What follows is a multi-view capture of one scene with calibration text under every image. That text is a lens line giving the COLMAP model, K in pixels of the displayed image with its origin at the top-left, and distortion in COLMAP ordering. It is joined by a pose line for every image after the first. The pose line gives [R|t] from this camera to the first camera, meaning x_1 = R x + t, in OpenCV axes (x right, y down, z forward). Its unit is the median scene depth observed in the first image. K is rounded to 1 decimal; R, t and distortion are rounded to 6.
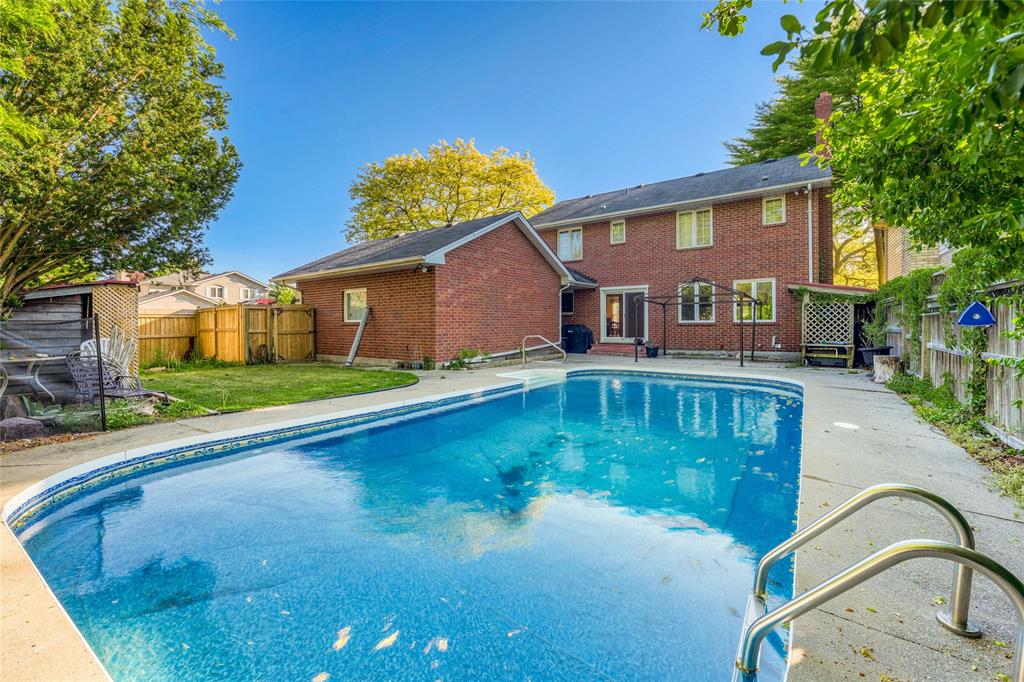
lens RADIAL K [[417.7, 0, 508.1], [0, 417.7, 324.4], [0, 0, 1]] dist [-0.002287, -0.000106]
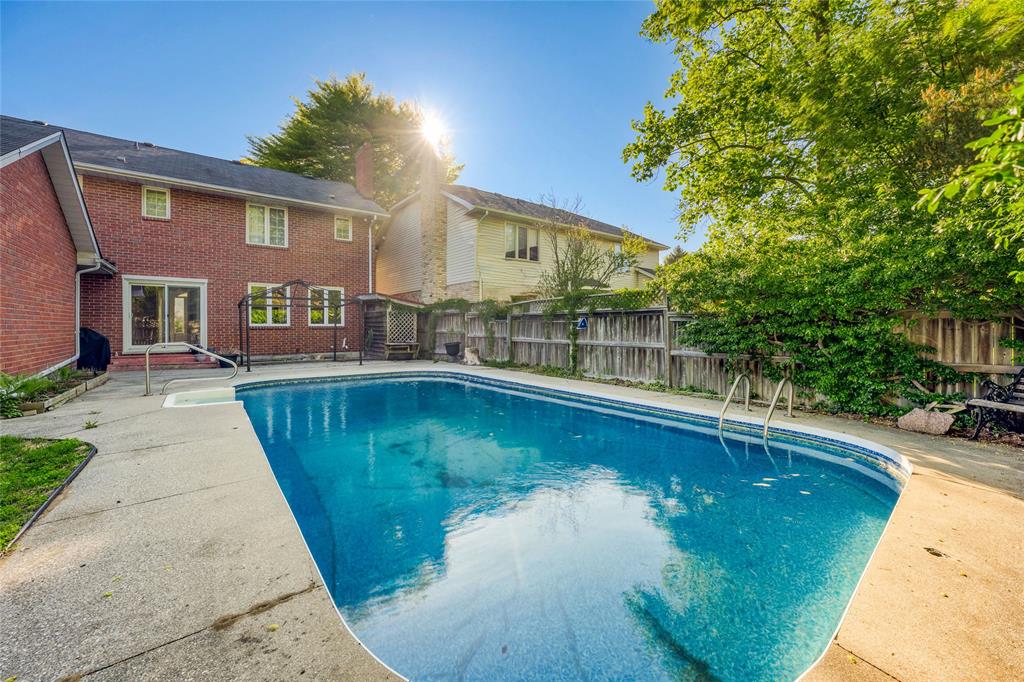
lens RADIAL K [[417.7, 0, 511.6], [0, 417.7, 335.8], [0, 0, 1]] dist [-0.002287, -0.000106]
pose [[0.306689, -0.013611, 0.951713, -0.271528], [-0.002041, 0.999886, 0.014958, 0.002136], [-0.951808, -0.006530, 0.306626, 0.186493]]
